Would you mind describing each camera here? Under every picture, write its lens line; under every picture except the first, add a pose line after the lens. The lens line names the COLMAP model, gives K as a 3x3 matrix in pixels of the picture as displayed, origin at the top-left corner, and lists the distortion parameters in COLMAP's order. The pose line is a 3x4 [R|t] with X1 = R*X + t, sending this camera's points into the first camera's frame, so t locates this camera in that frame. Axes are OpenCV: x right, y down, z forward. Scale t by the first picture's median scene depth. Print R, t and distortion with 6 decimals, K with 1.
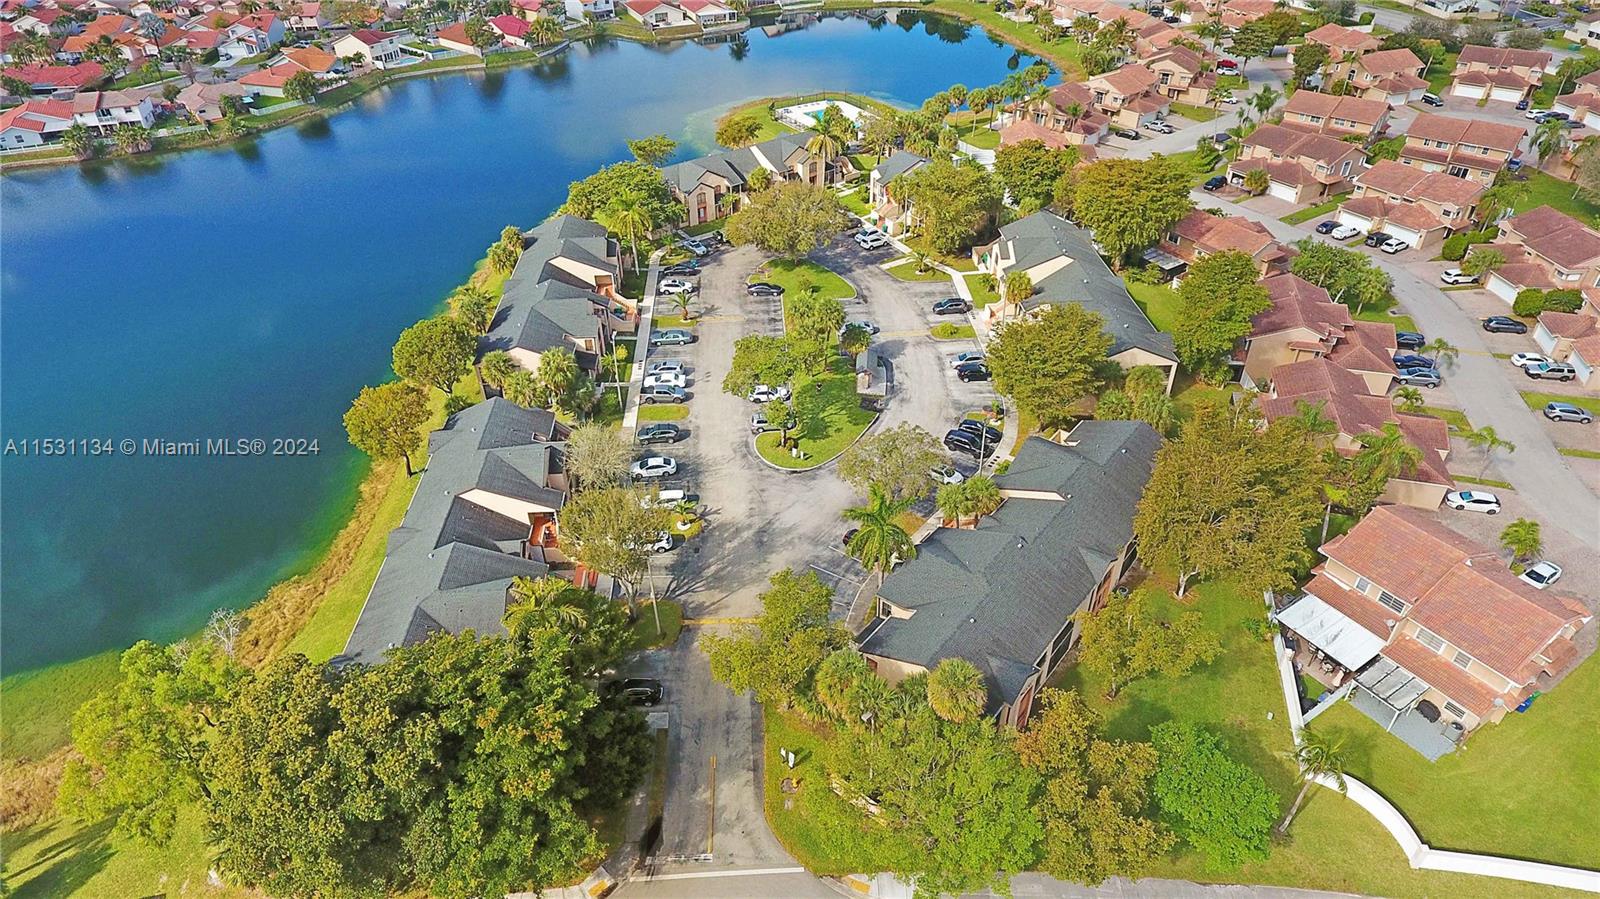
lens RADIAL K [[932.3, 0, 801.6], [0, 932.3, 421.7], [0, 0, 1]] dist [0.000056, -0.000889]
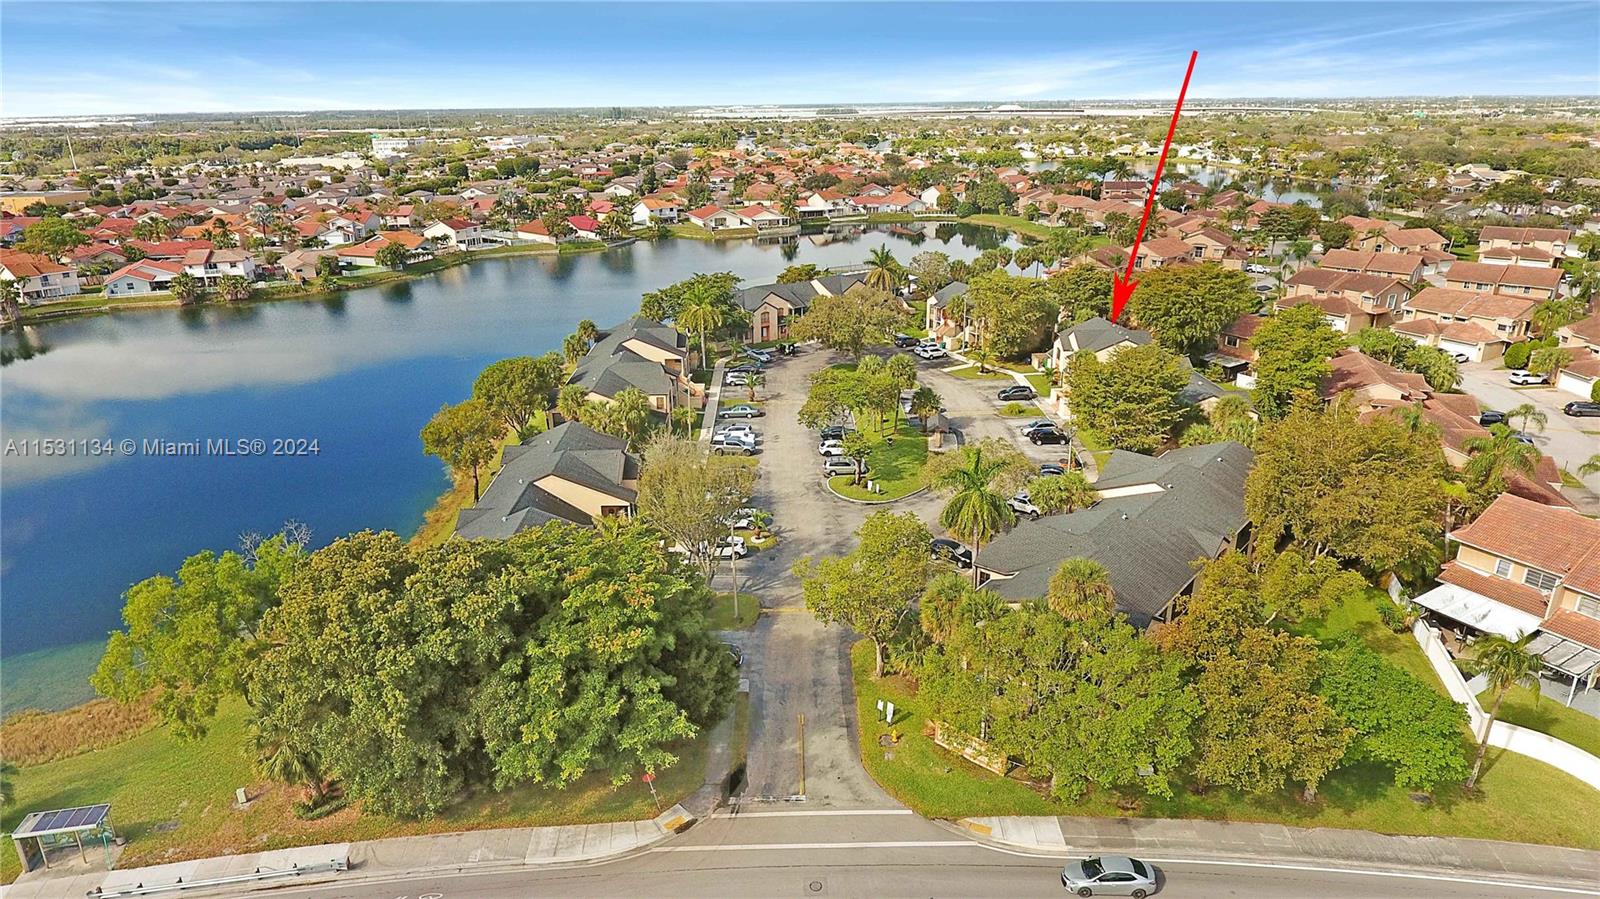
lens RADIAL K [[932.3, 0, 801.6], [0, 932.3, 421.7], [0, 0, 1]] dist [0.000056, -0.000889]
pose [[0.999372, 0.014117, -0.032504, -0.037629], [-0.022266, 0.963698, -0.266063, 0.178624], [0.027568, 0.266620, 0.963407, 0.034341]]
